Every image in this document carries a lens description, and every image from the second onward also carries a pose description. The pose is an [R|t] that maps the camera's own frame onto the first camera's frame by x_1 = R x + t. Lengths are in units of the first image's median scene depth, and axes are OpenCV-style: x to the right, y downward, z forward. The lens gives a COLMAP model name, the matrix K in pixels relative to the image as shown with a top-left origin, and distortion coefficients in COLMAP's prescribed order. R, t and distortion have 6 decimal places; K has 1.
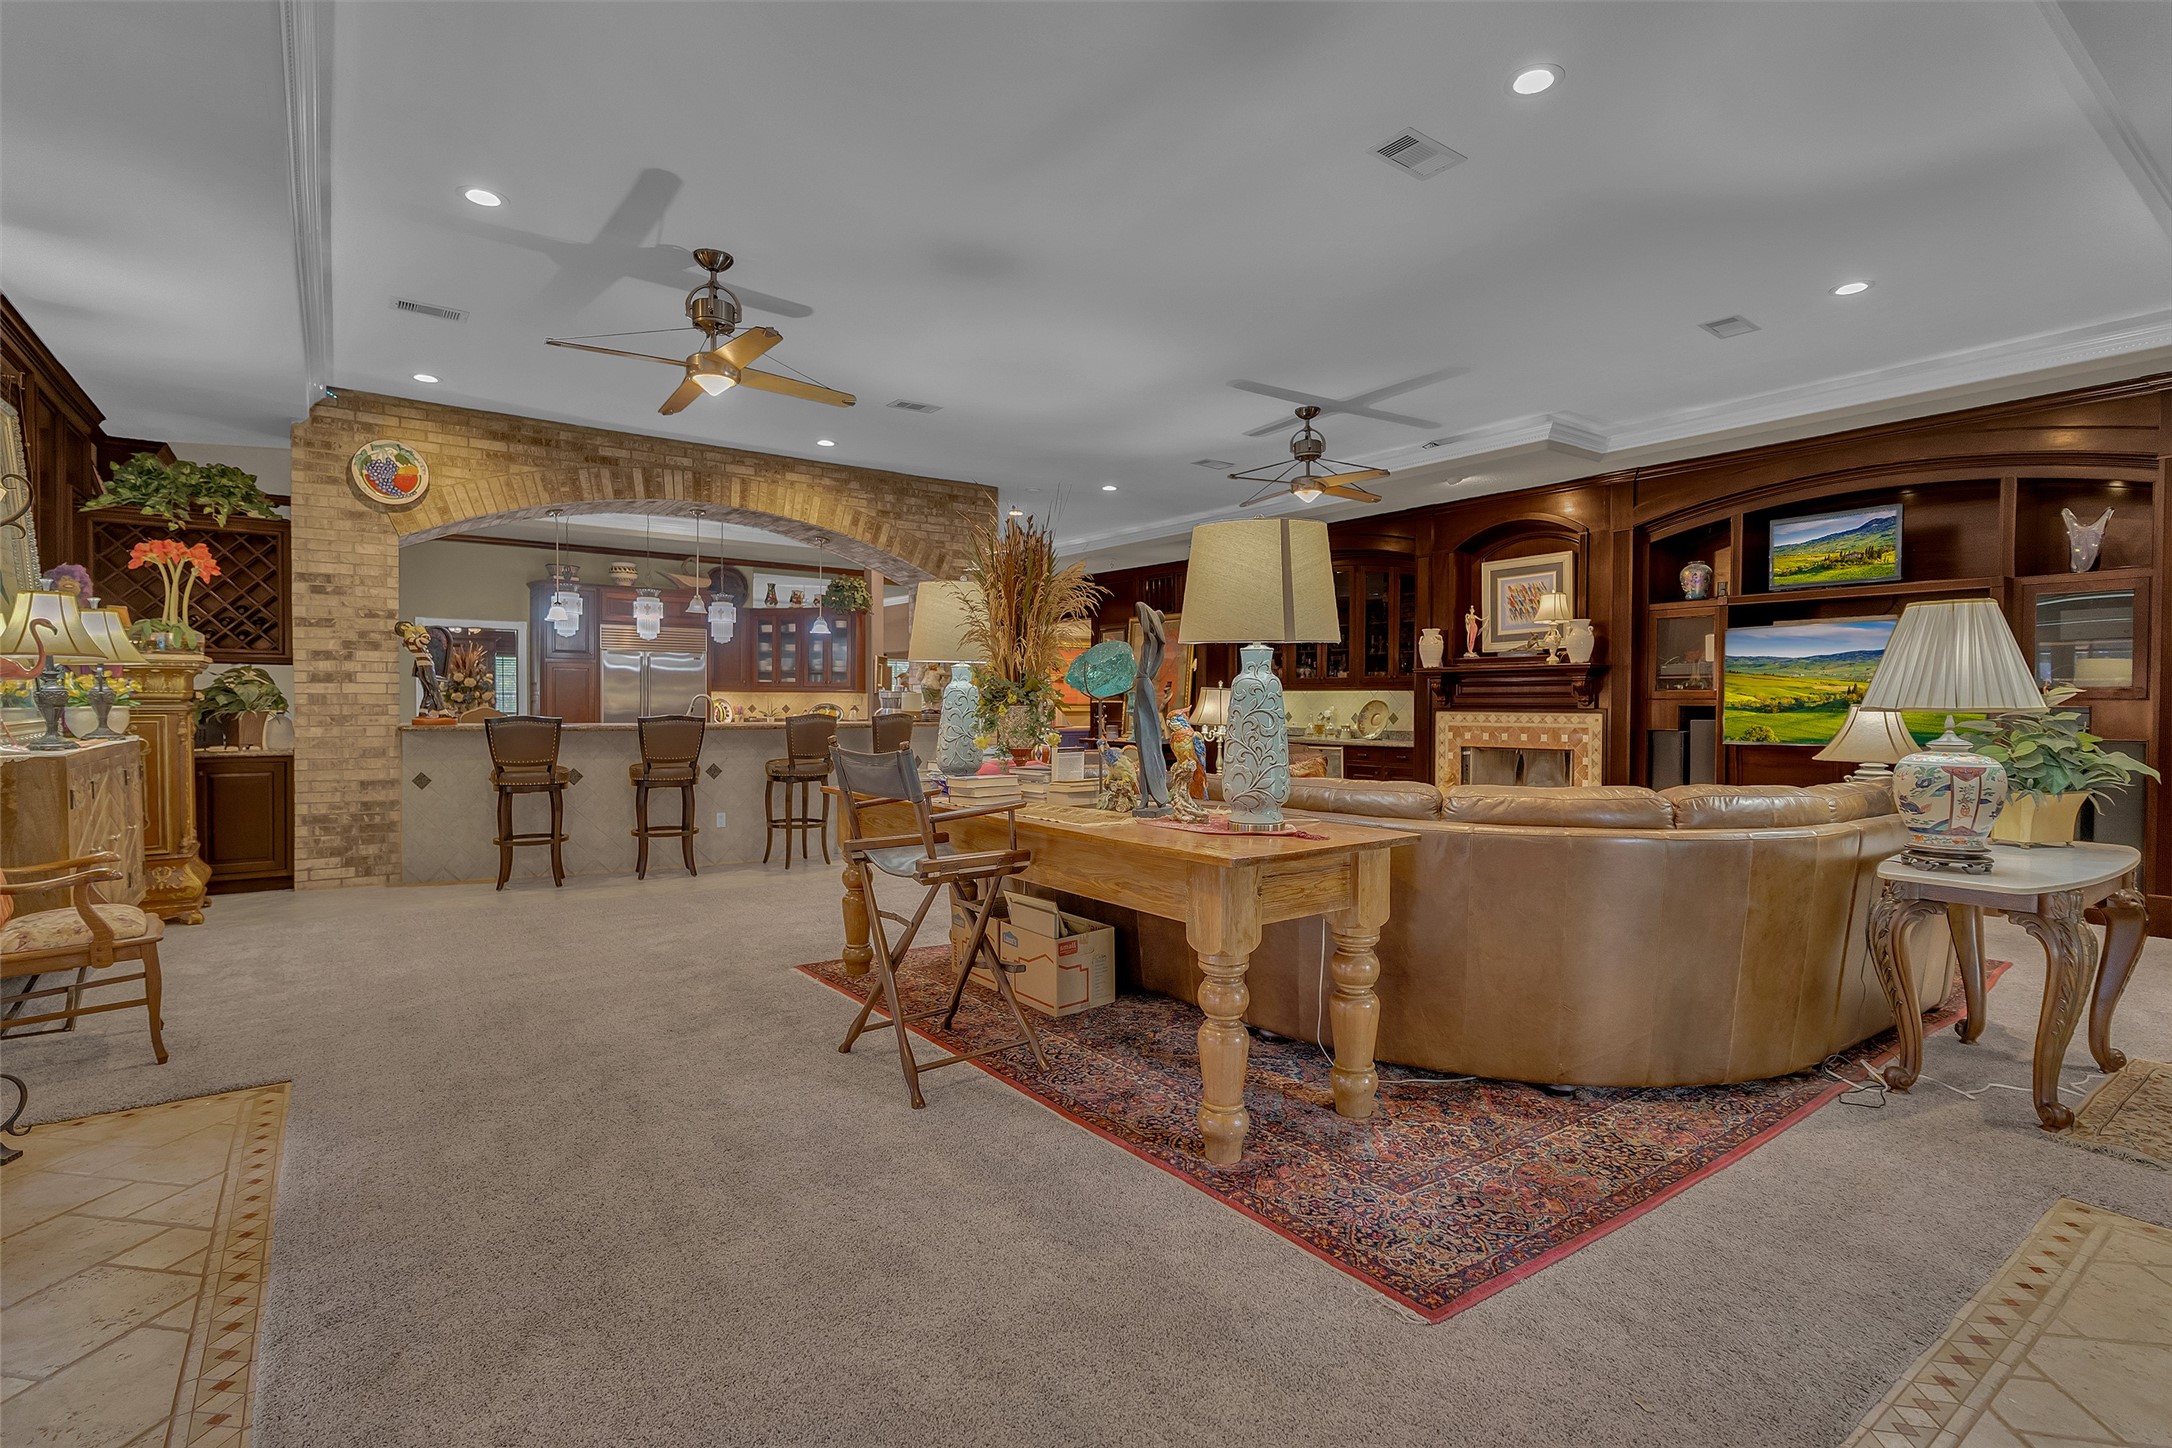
lens RADIAL K [[1034.2, 0, 1092.1], [0, 1034.2, 734.0], [0, 0, 1]] dist [0.003790, -0.001337]
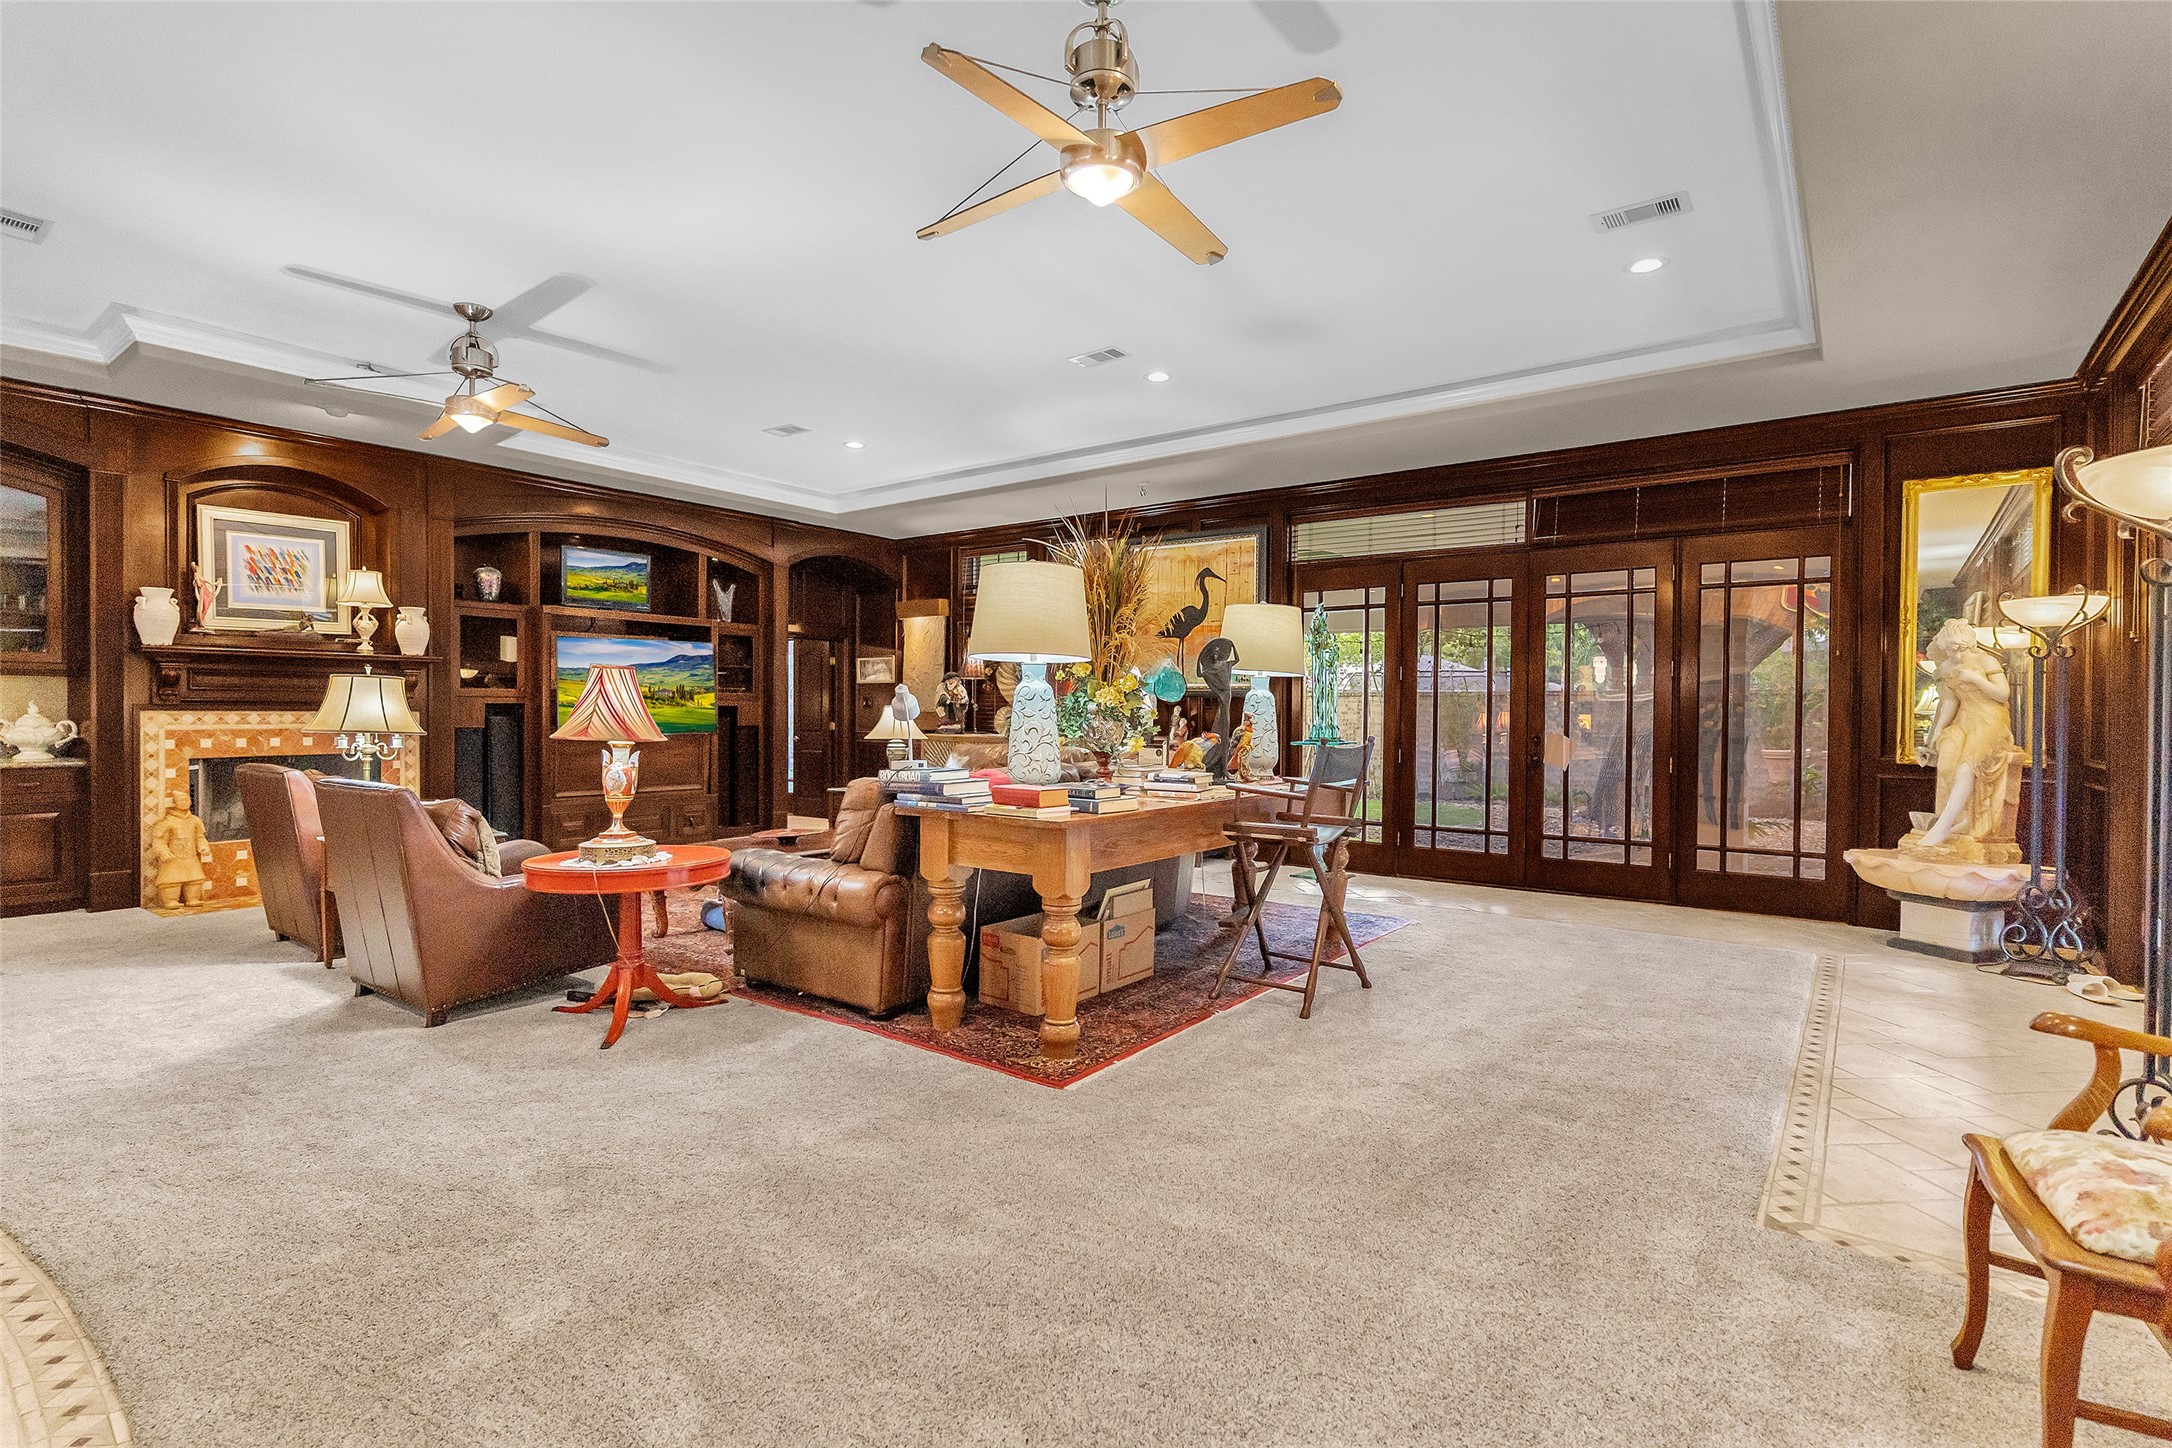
lens RADIAL K [[1025.7, 0, 1088.0], [0, 1025.7, 716.1], [0, 0, 1]] dist [-0.000825, -0.001028]
pose [[-0.284606, -0.015010, 0.958527, -0.539831], [0.022137, 0.999508, 0.022224, -0.021655], [-0.958389, 0.027544, -0.284133, 0.670230]]
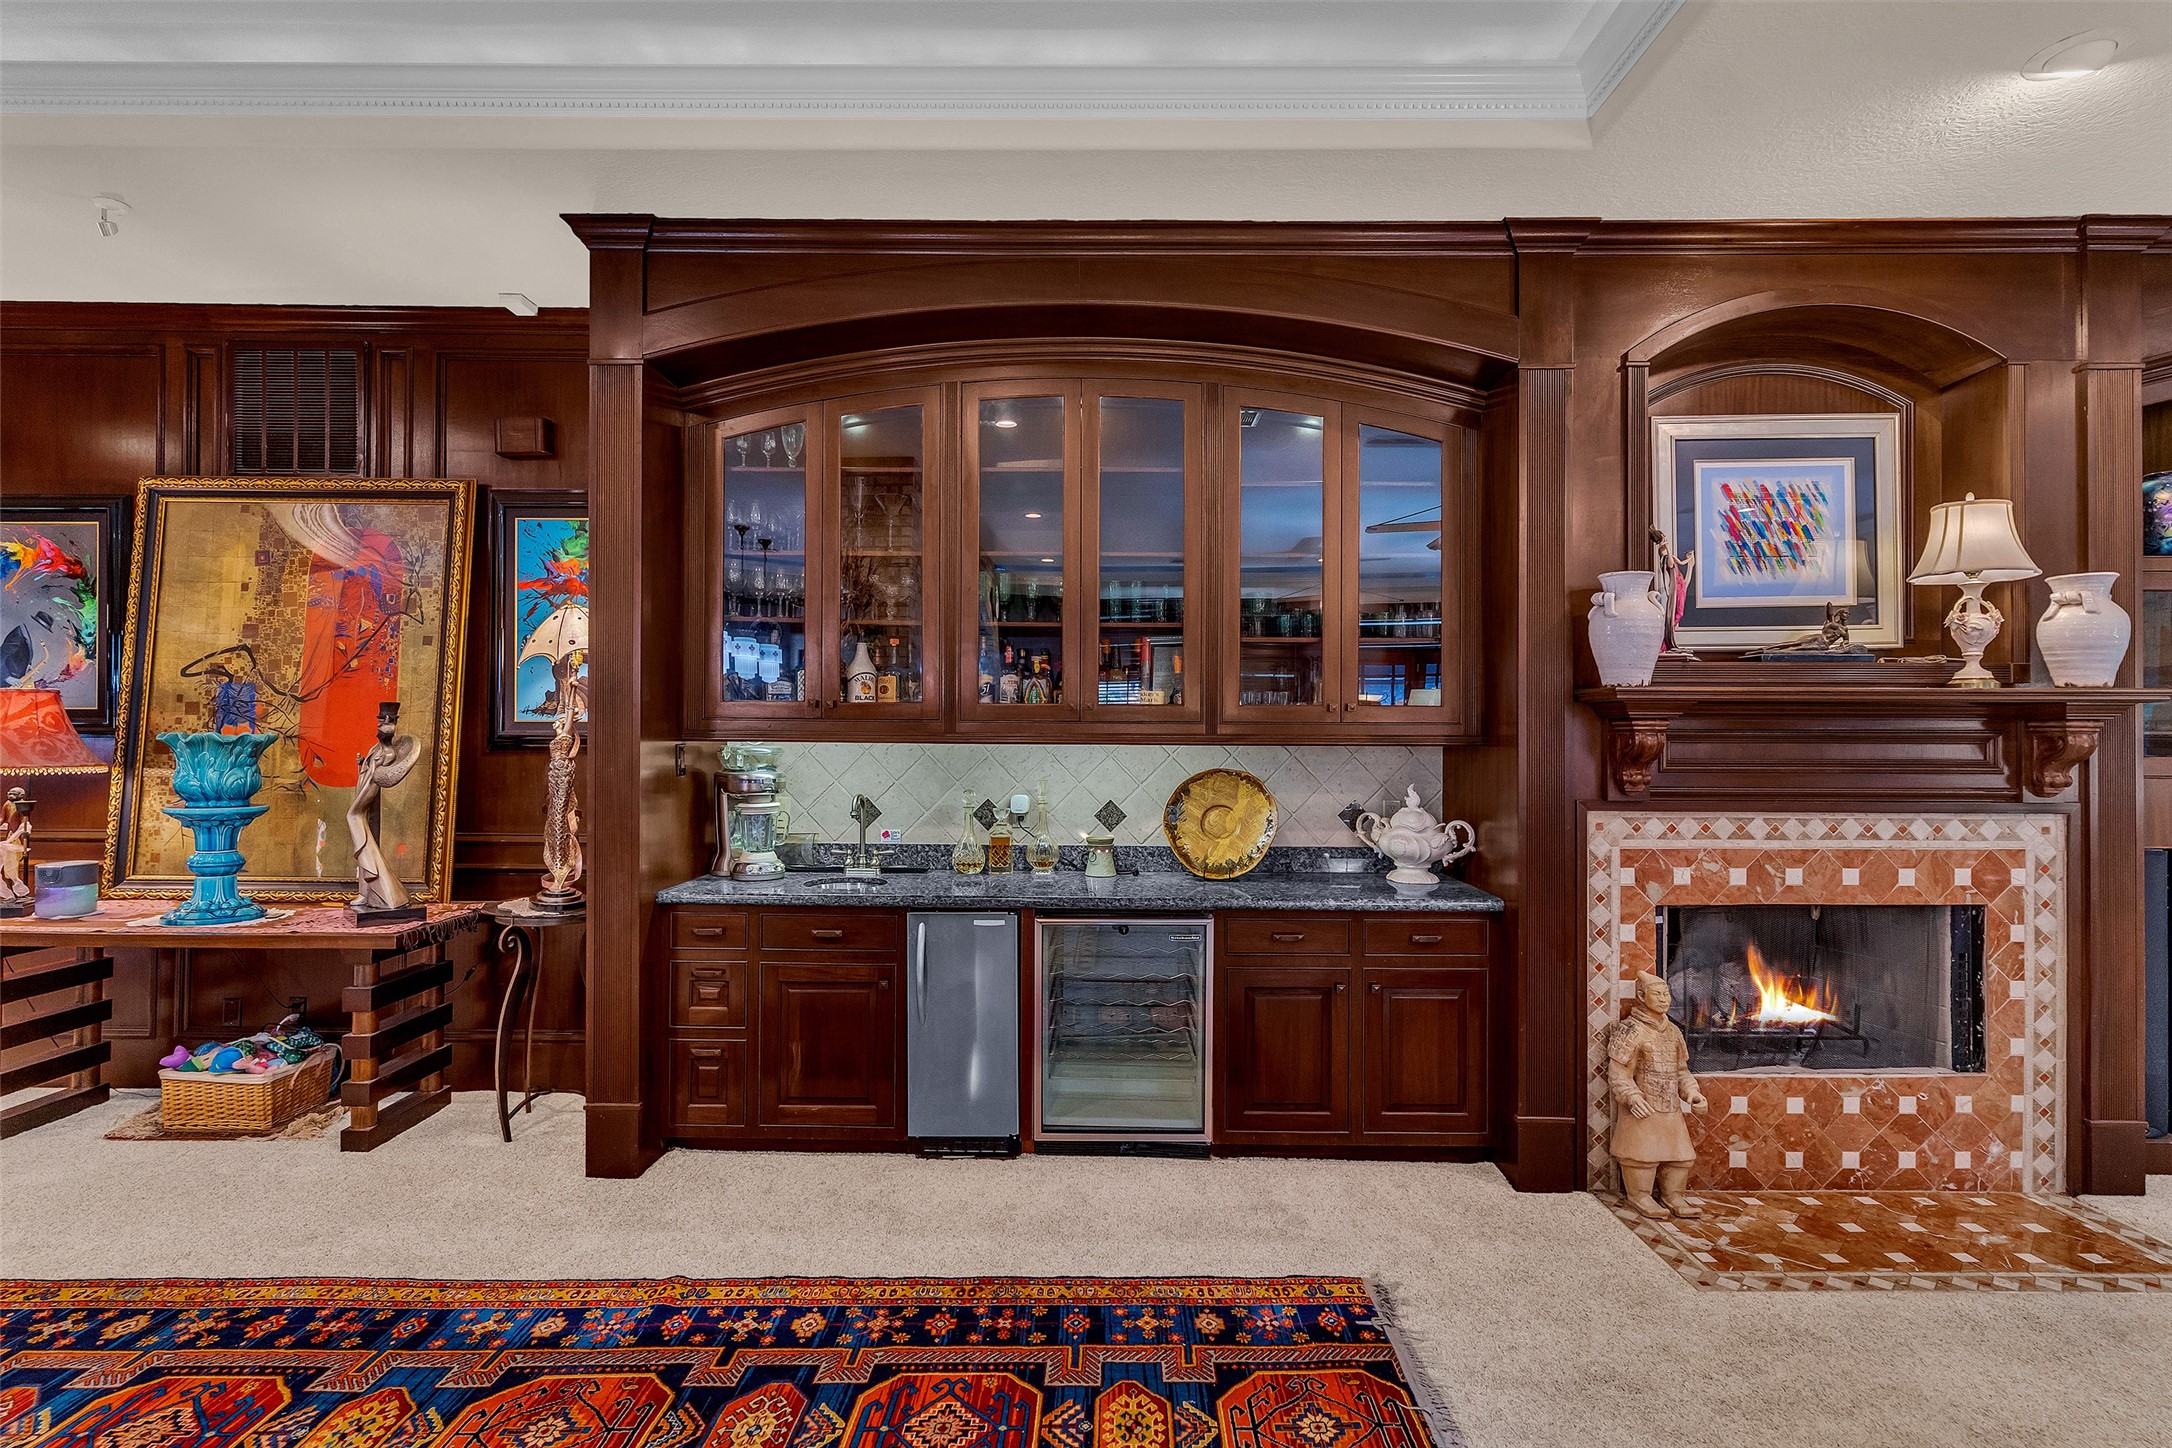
lens RADIAL K [[1034.2, 0, 1072.7], [0, 1034.2, 719.3], [0, 0, 1]] dist [0.003790, -0.001337]
pose [[0.603565, 0.002609, 0.797309, -0.061836], [0.024106, 0.999478, -0.021519, -0.055761], [-0.796949, 0.032208, 0.603187, 1.036501]]
